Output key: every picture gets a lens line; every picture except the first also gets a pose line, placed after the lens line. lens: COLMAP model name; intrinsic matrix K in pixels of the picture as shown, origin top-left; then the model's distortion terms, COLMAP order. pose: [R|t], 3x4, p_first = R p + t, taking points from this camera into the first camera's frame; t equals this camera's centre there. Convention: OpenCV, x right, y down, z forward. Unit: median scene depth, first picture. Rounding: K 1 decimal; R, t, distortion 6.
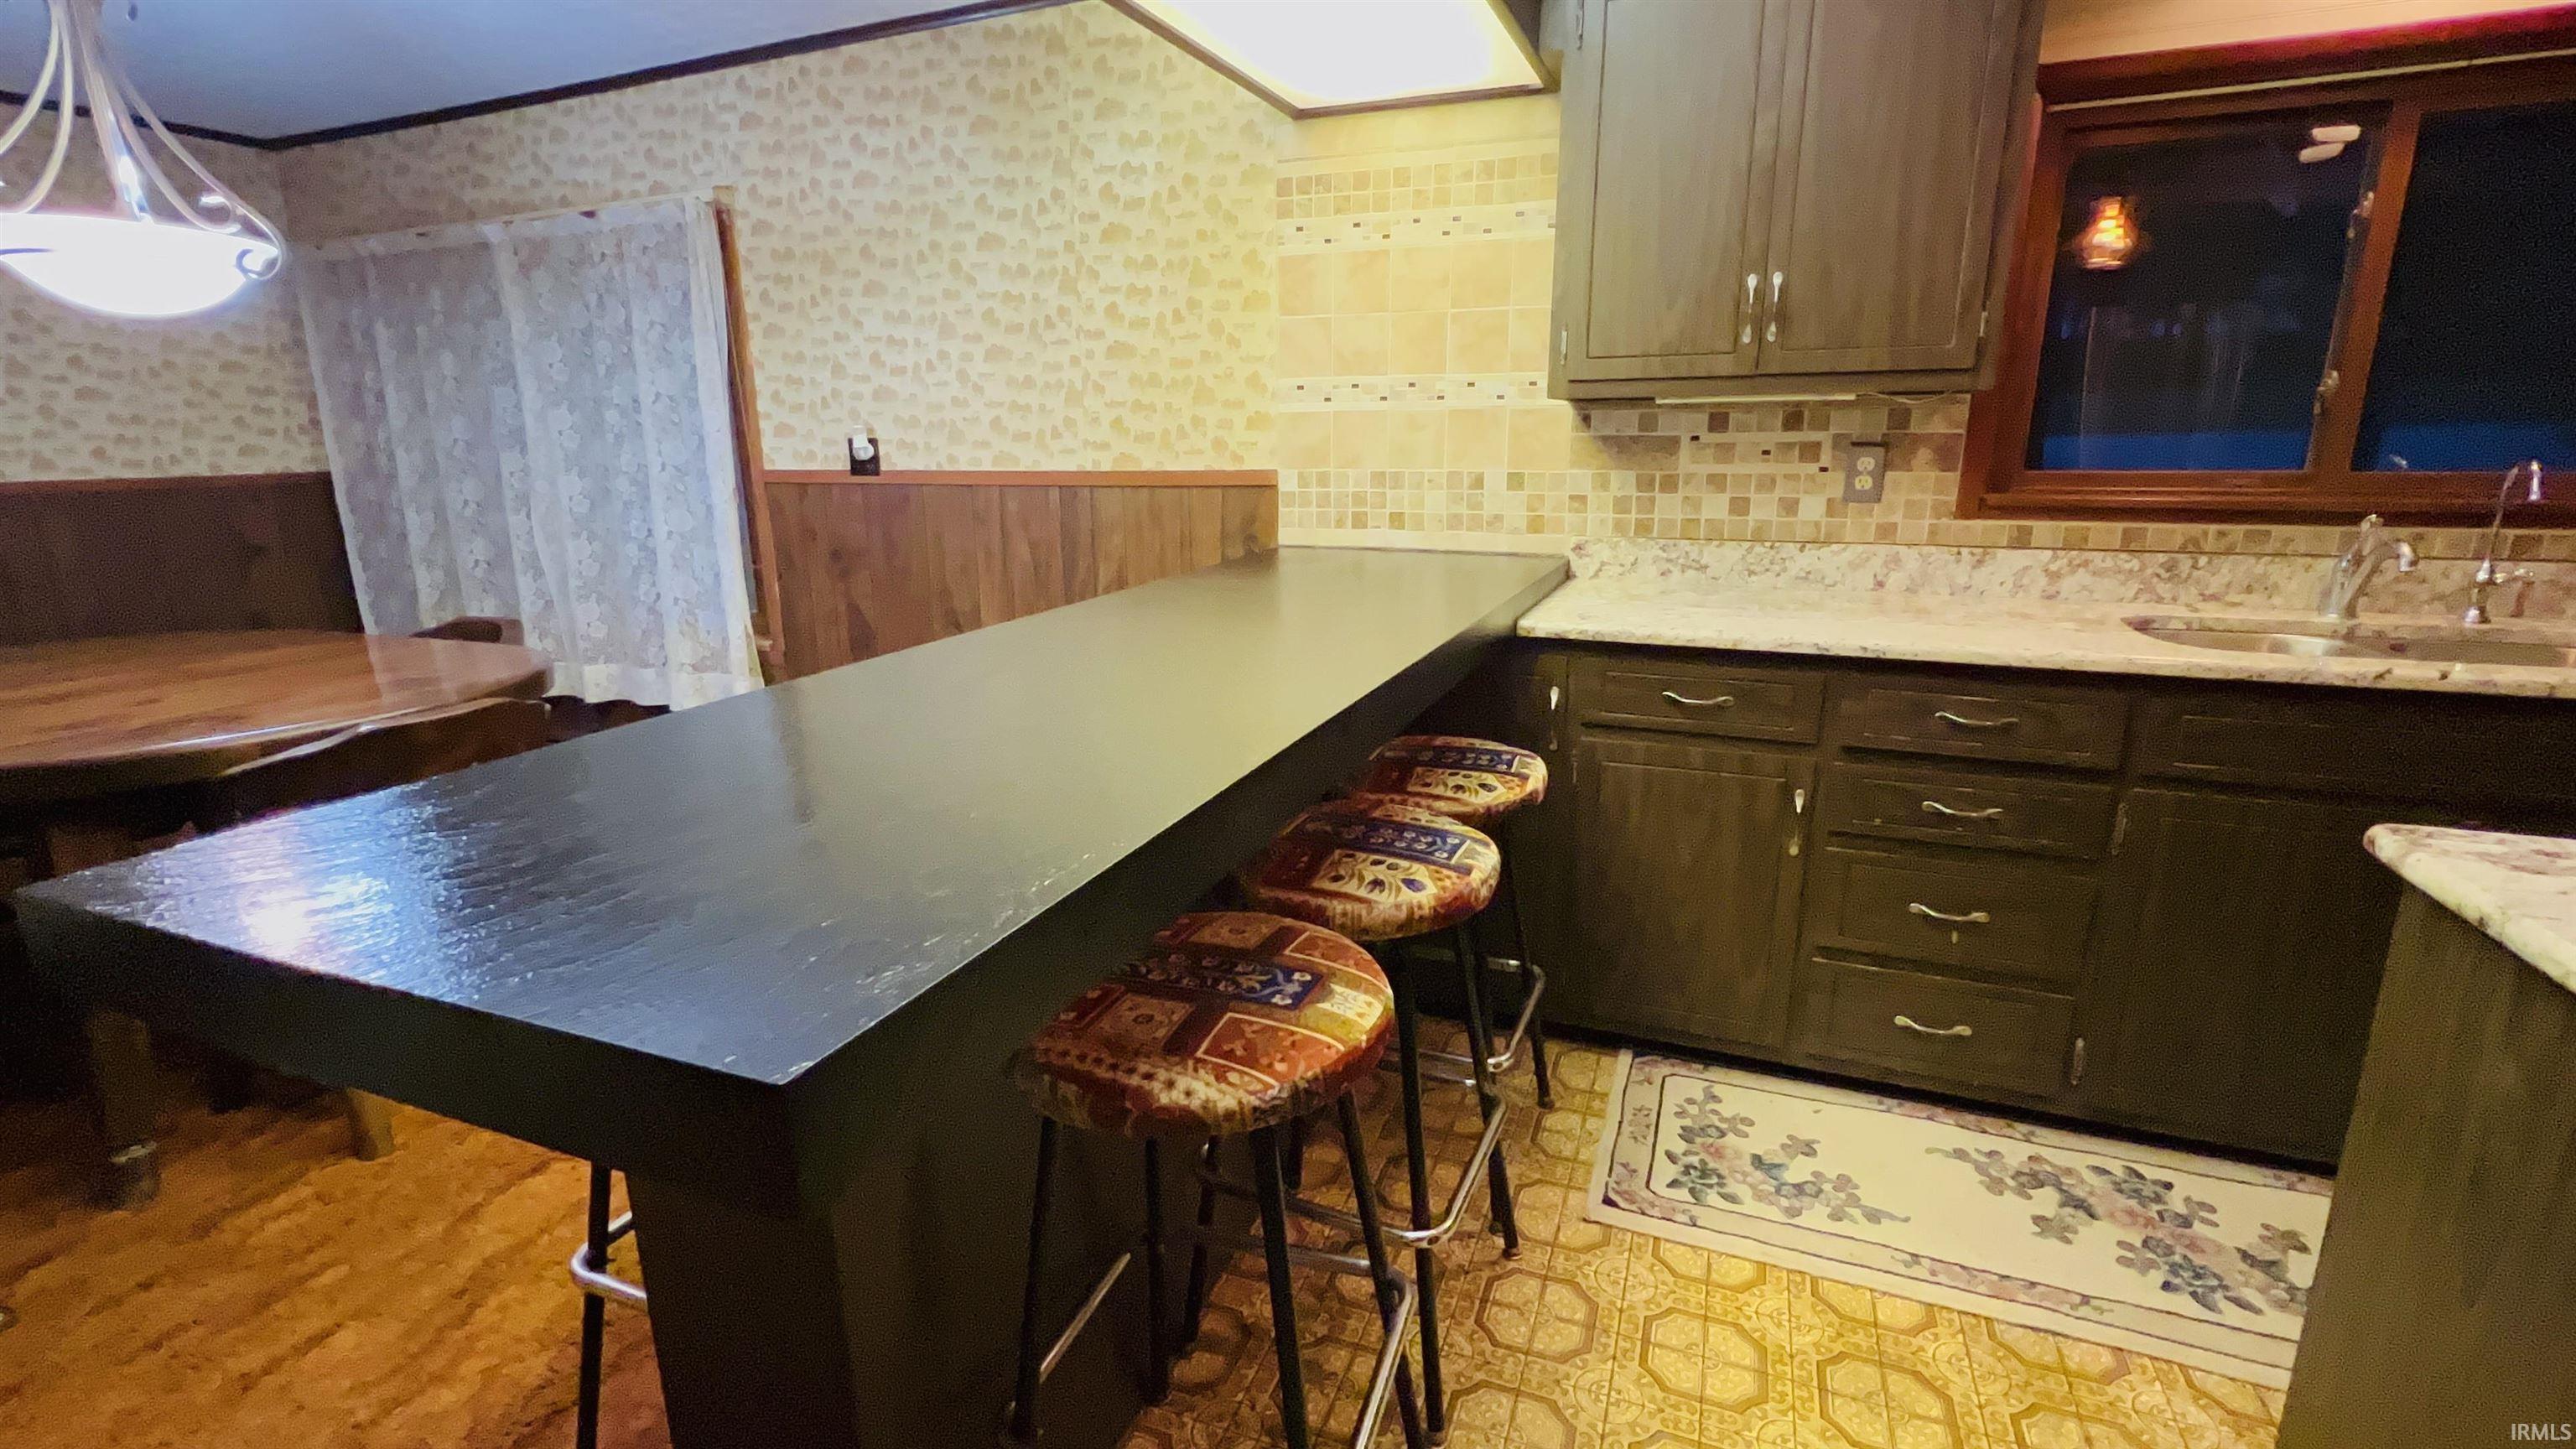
lens RADIAL K [[1135.0, 0, 1278.8], [0, 1135.0, 715.1], [0, 0, 1]] dist [-0.002111, 0.000061]
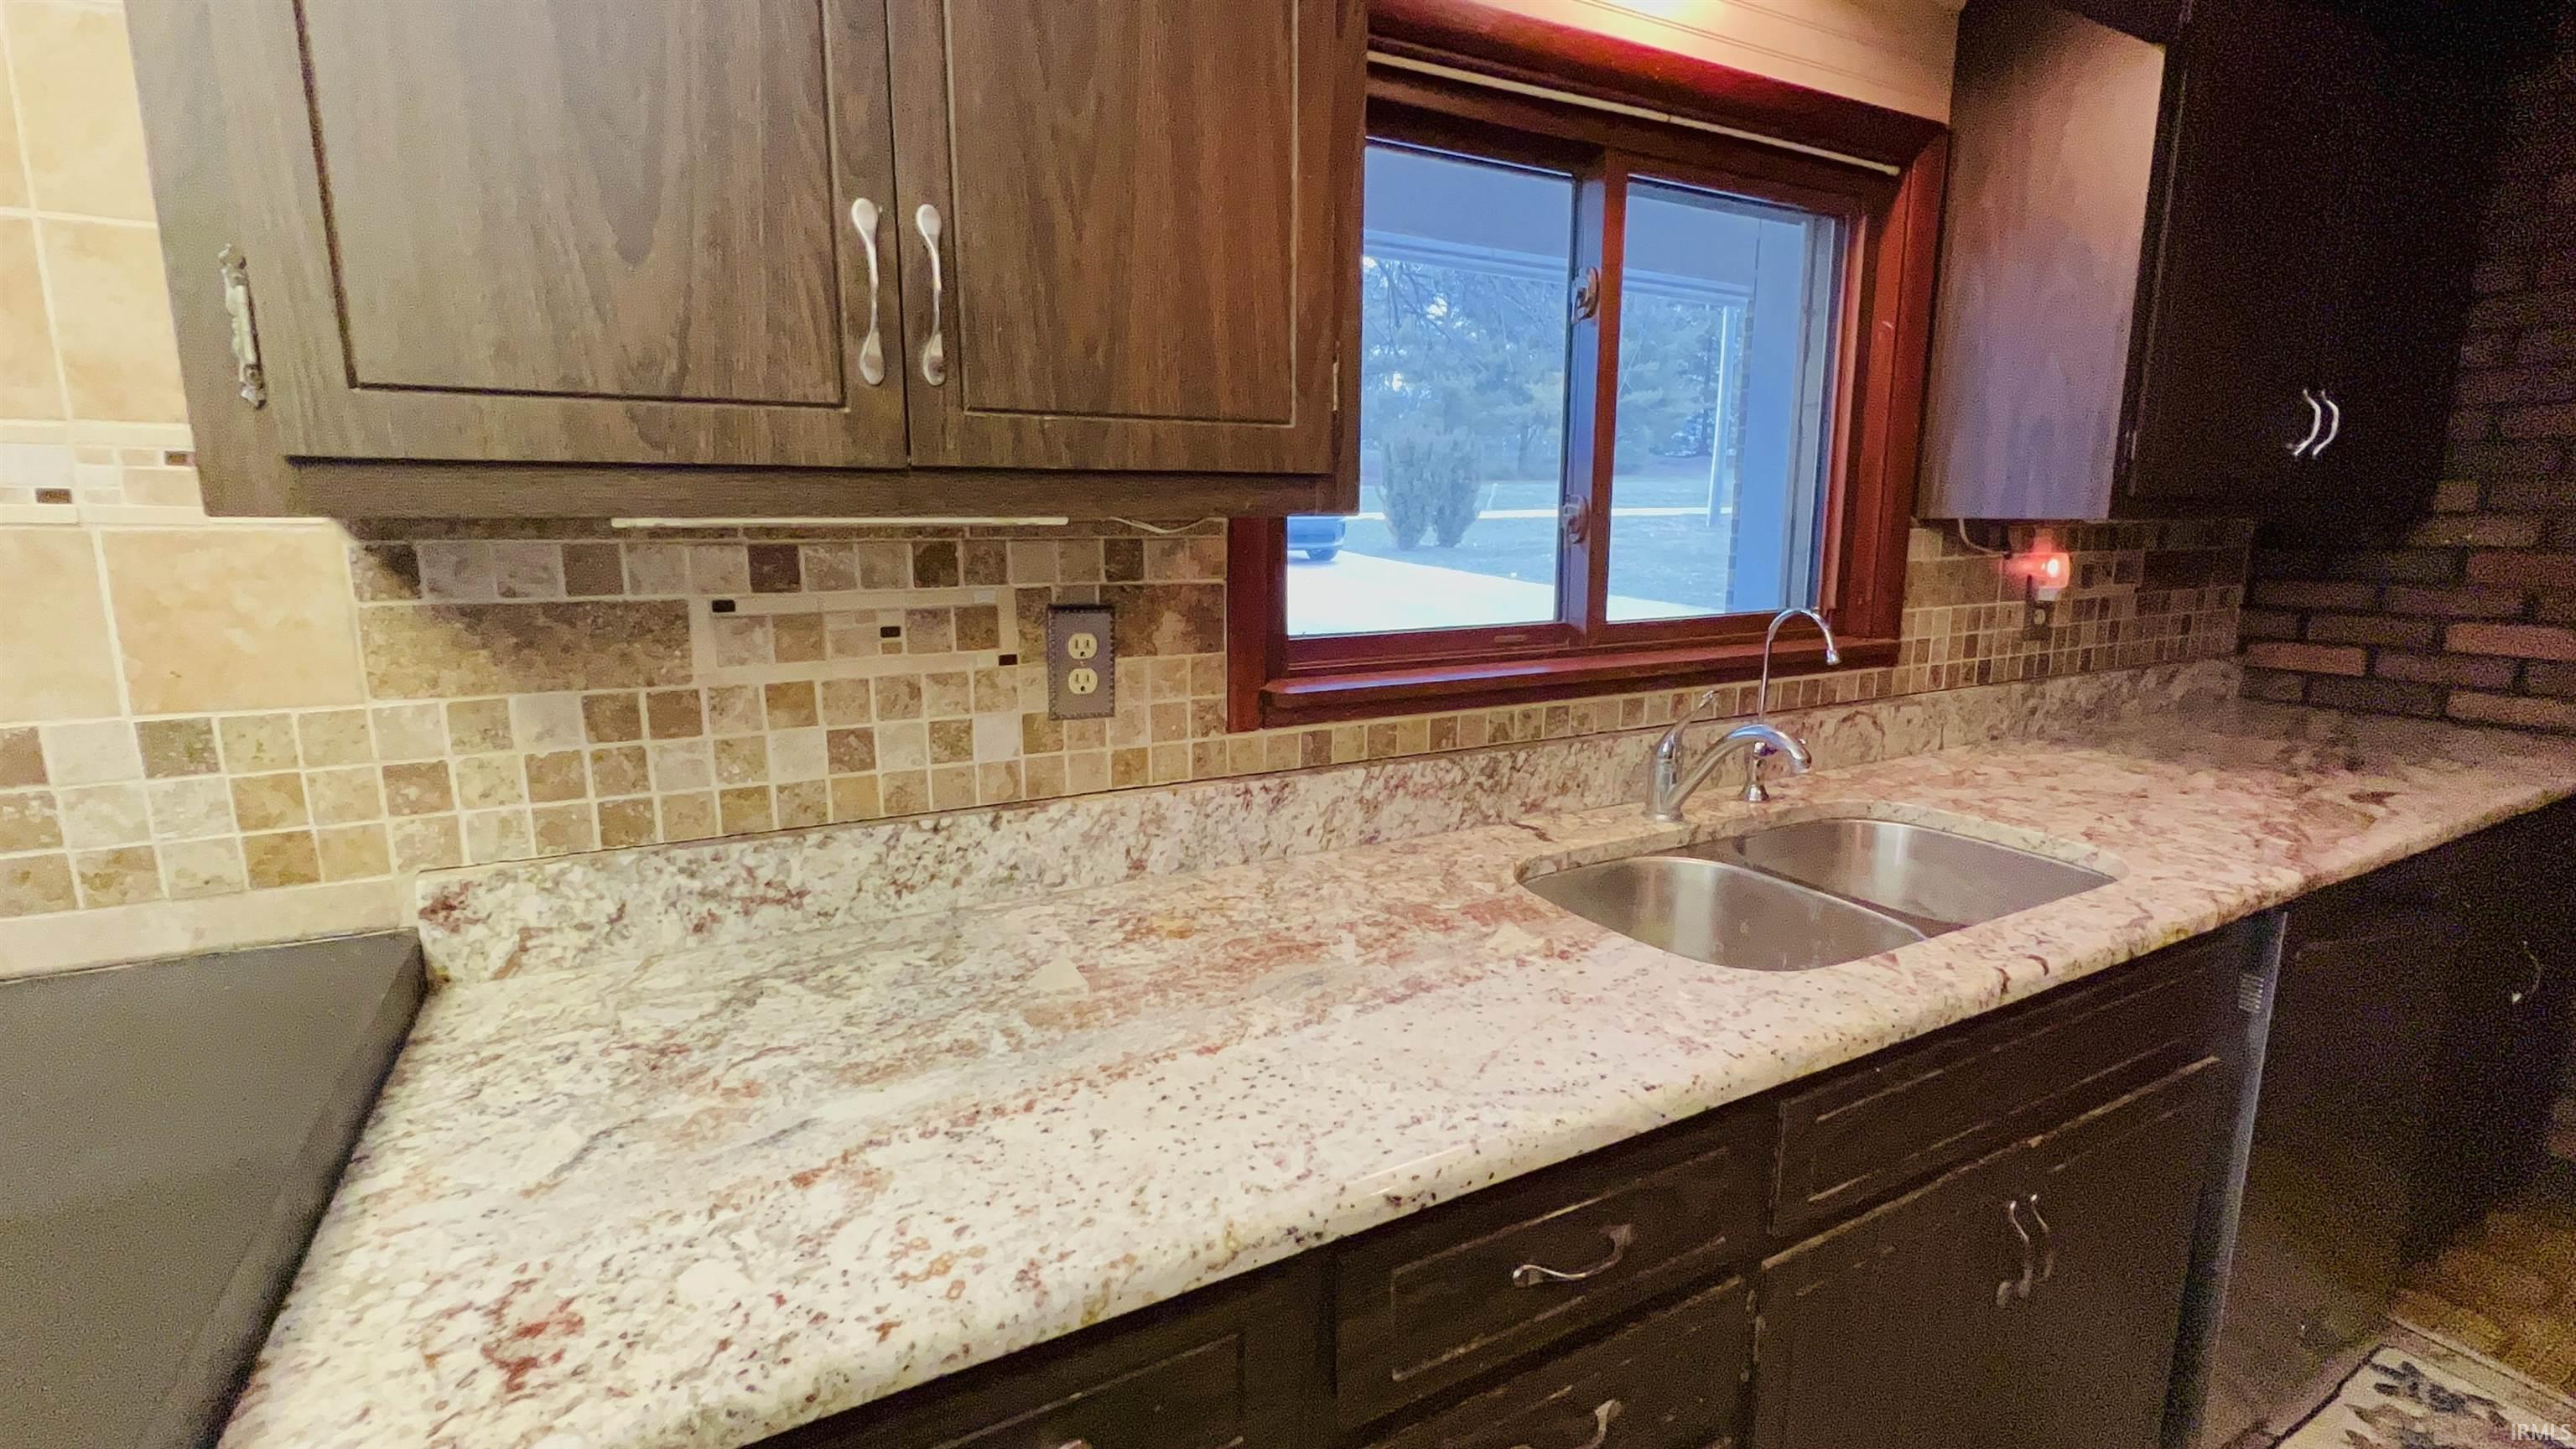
lens RADIAL K [[1129.2, 0, 1282.8], [0, 1129.2, 717.4], [0, 0, 1]] dist [-0.001411, 0.000336]
pose [[0.627461, -0.127700, 0.768105, 0.161743], [0.178730, 0.983742, 0.017547, -0.165158], [-0.757858, 0.126273, 0.640083, 0.551565]]
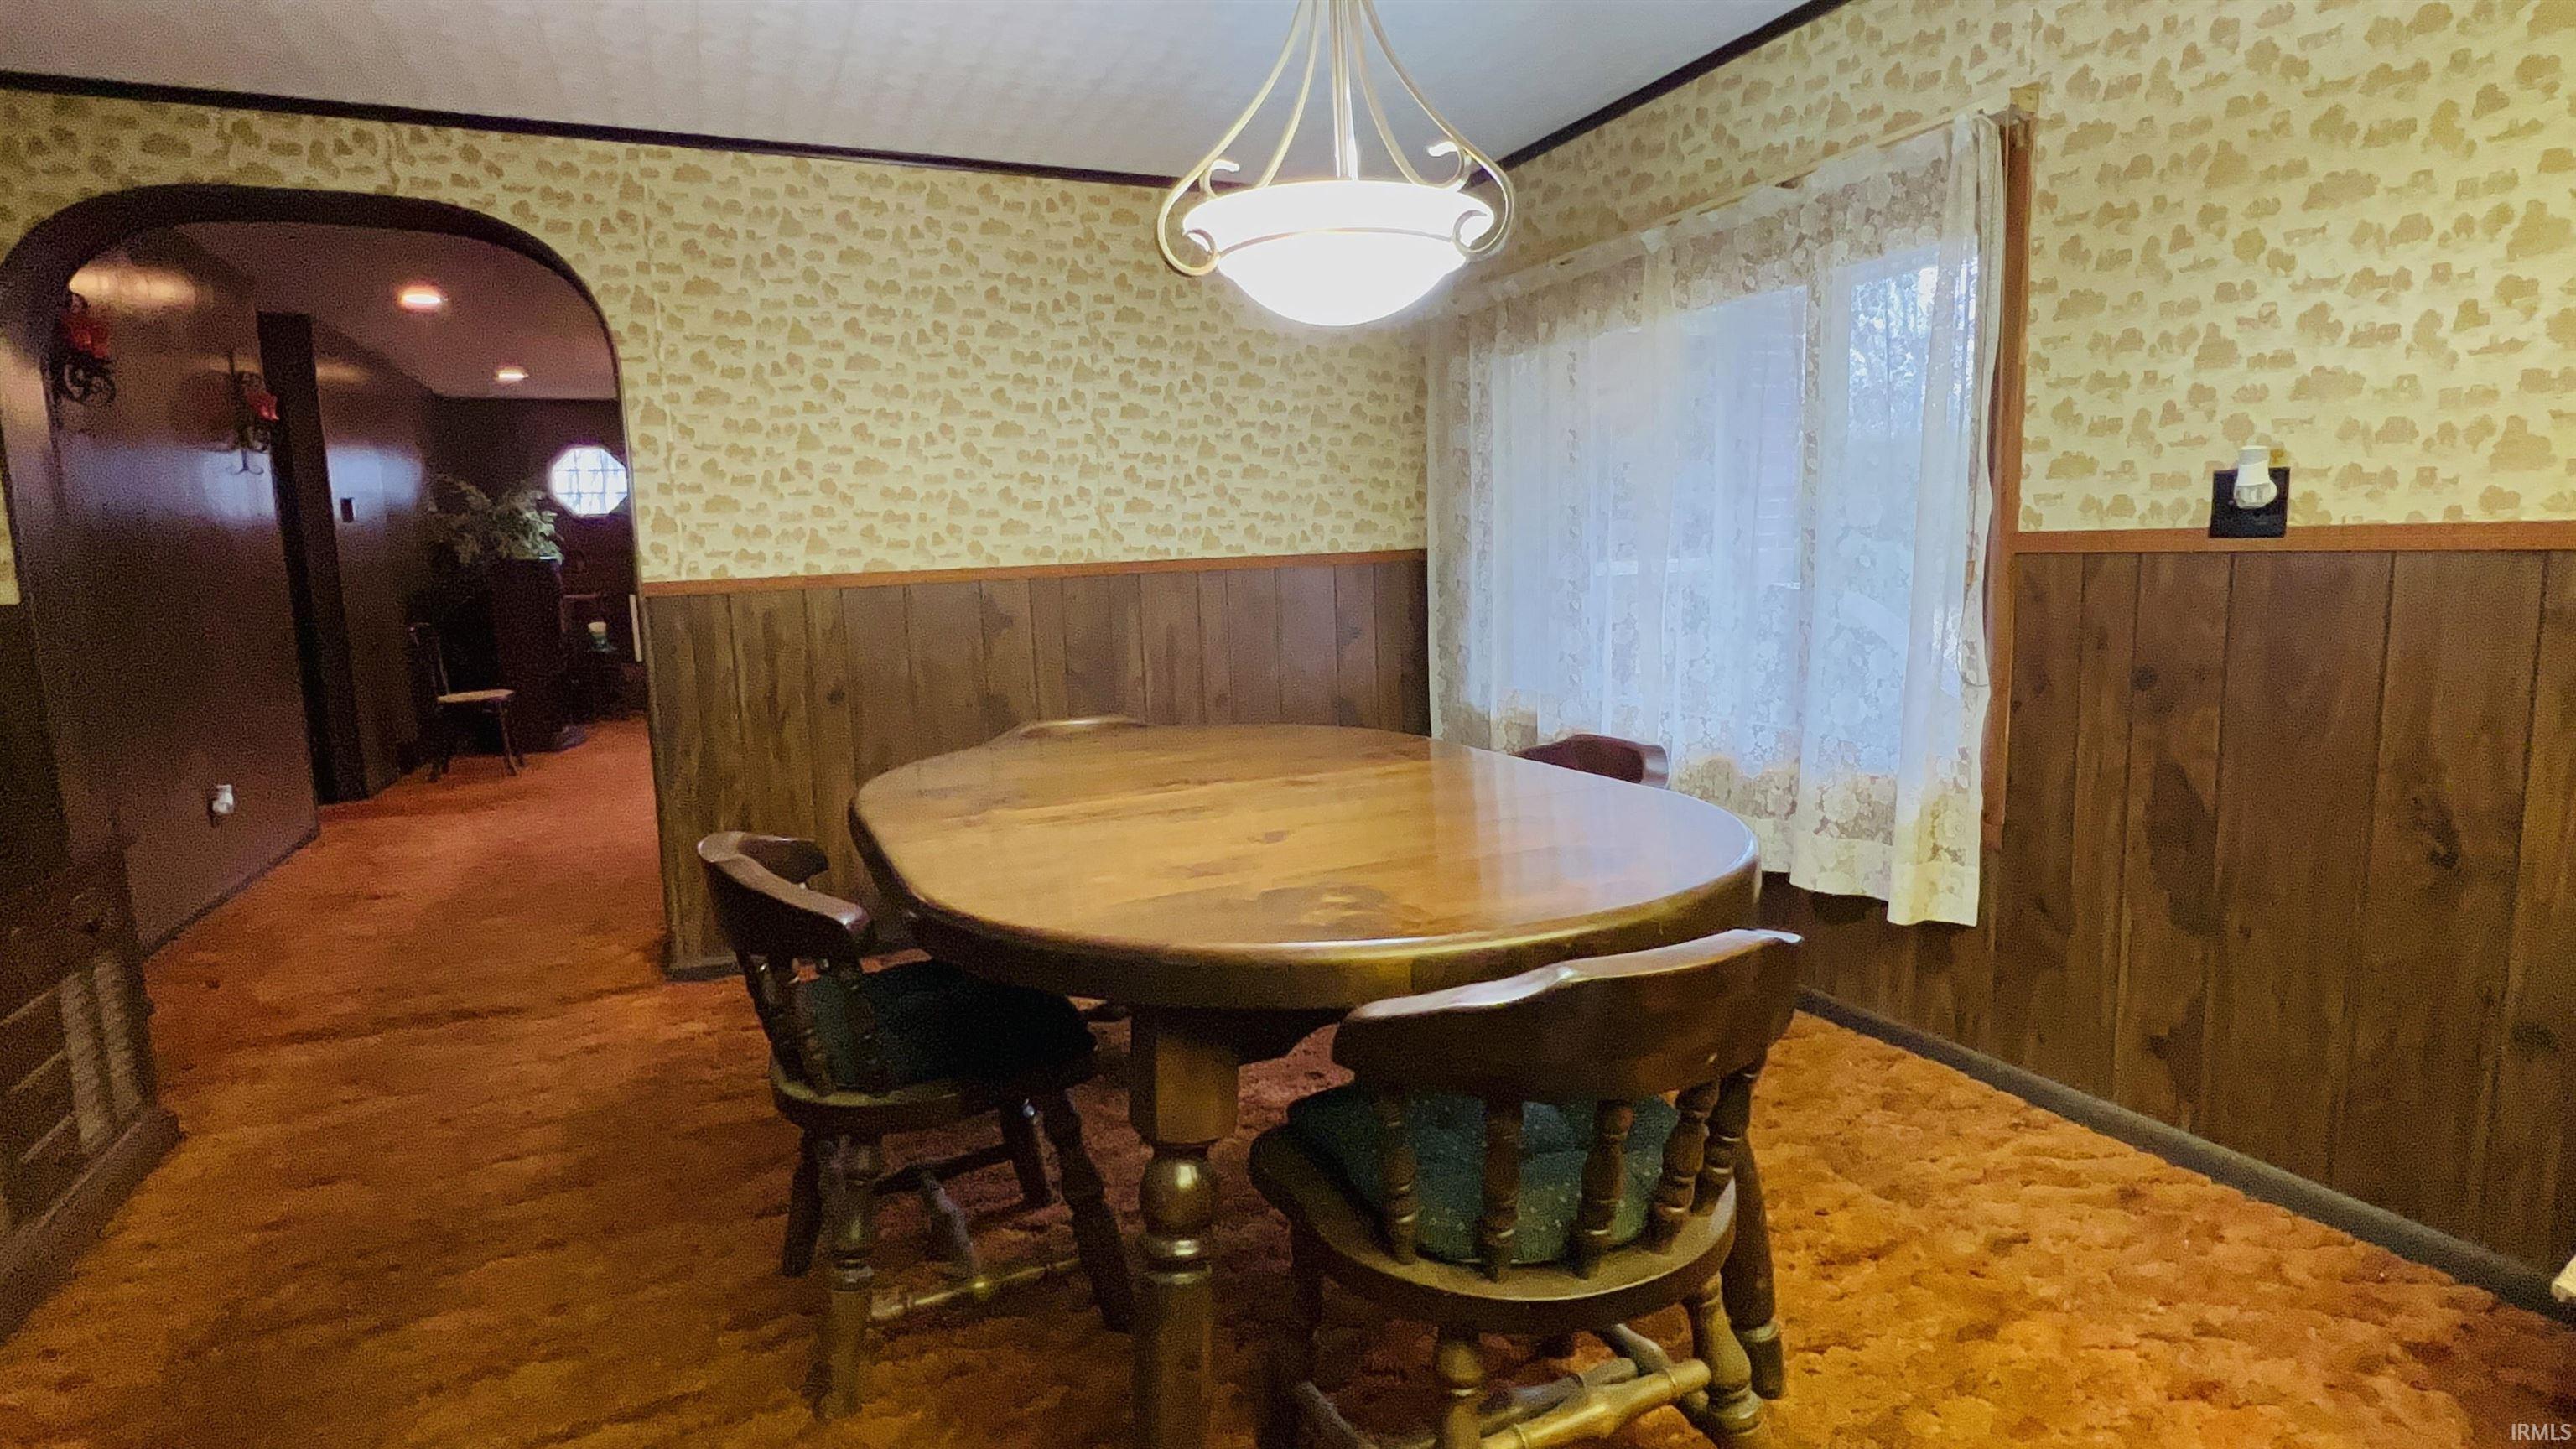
lens RADIAL K [[1300.1, 0, 1230.6], [0, 1300.1, 718.5], [0, 0, 1]] dist [-0.000105, 0.000088]
pose [[0.700466, 0.079575, -0.709235, -0.329641], [-0.141373, 0.989543, -0.028600, -0.047731], [0.699543, 0.120300, 0.704391, 0.290428]]
